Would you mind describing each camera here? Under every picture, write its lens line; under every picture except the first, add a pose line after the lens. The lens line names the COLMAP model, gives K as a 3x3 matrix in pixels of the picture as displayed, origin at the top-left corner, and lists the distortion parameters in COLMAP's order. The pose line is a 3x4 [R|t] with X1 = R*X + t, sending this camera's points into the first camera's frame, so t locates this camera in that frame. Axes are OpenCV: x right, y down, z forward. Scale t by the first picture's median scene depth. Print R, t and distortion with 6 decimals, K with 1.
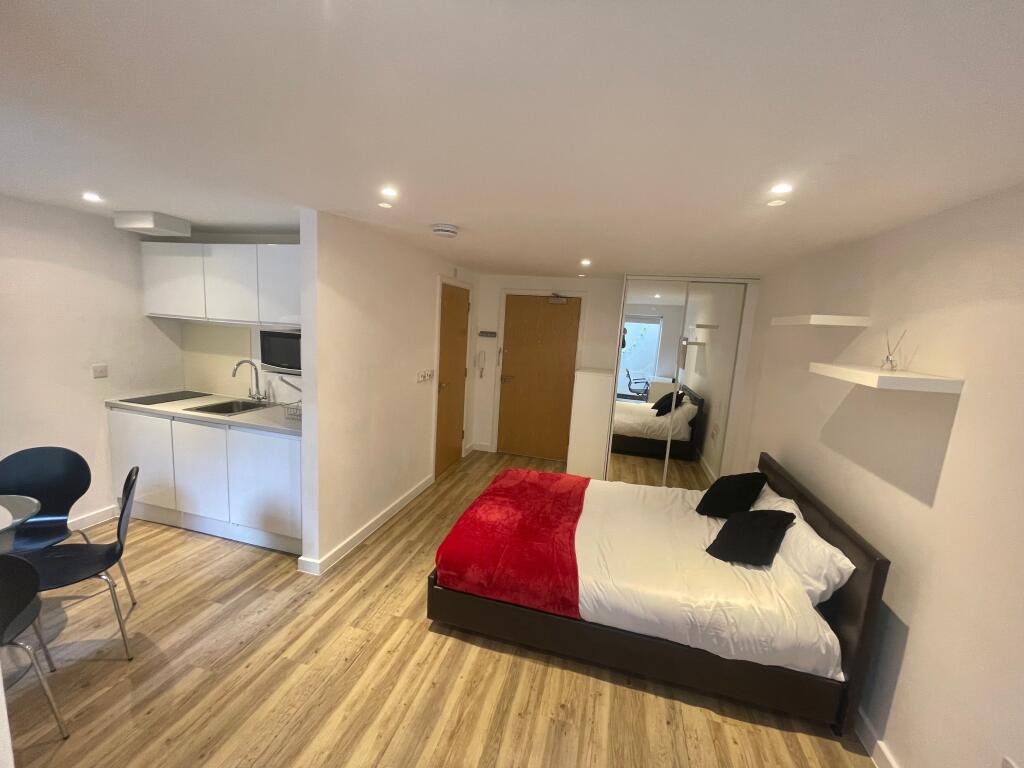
lens RADIAL K [[413.5, 0, 508.6], [0, 413.5, 386.6], [0, 0, 1]] dist [-0.000174, 0.000045]
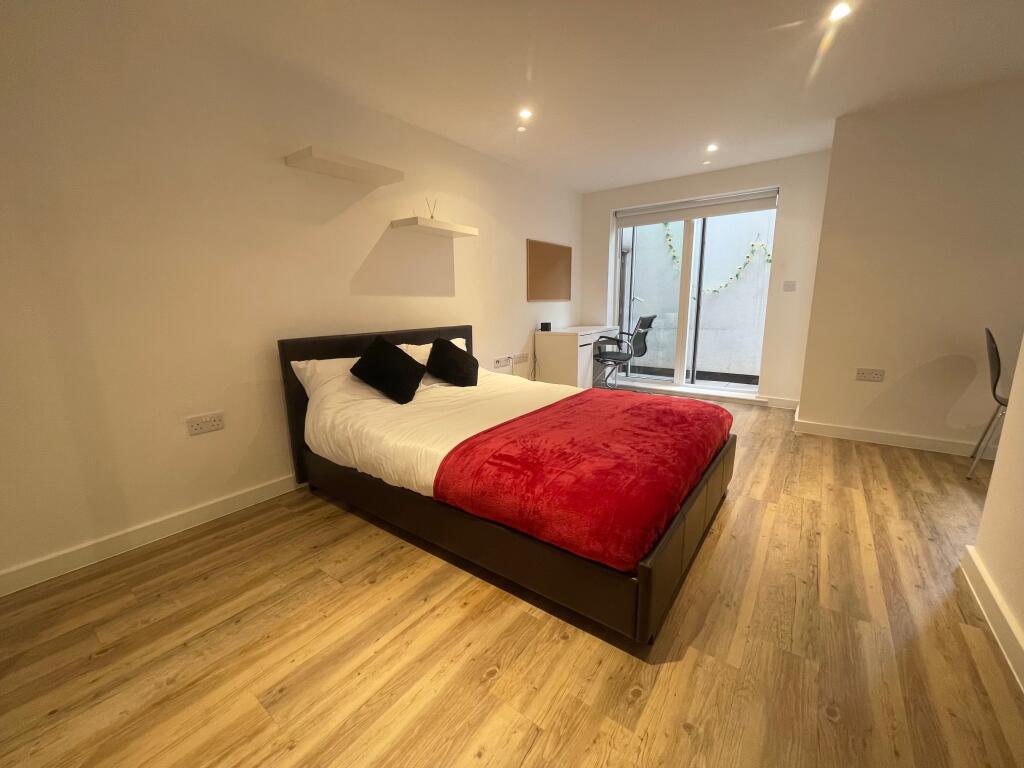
lens RADIAL K [[418.5, 0, 509.3], [0, 418.5, 387.1], [0, 0, 1]] dist [-0.000961, -0.000777]
pose [[-0.929947, -0.116623, 0.348709, -0.019389], [0.018263, 0.932546, 0.360588, -0.021237], [-0.367241, 0.341696, -0.865088, 1.646097]]
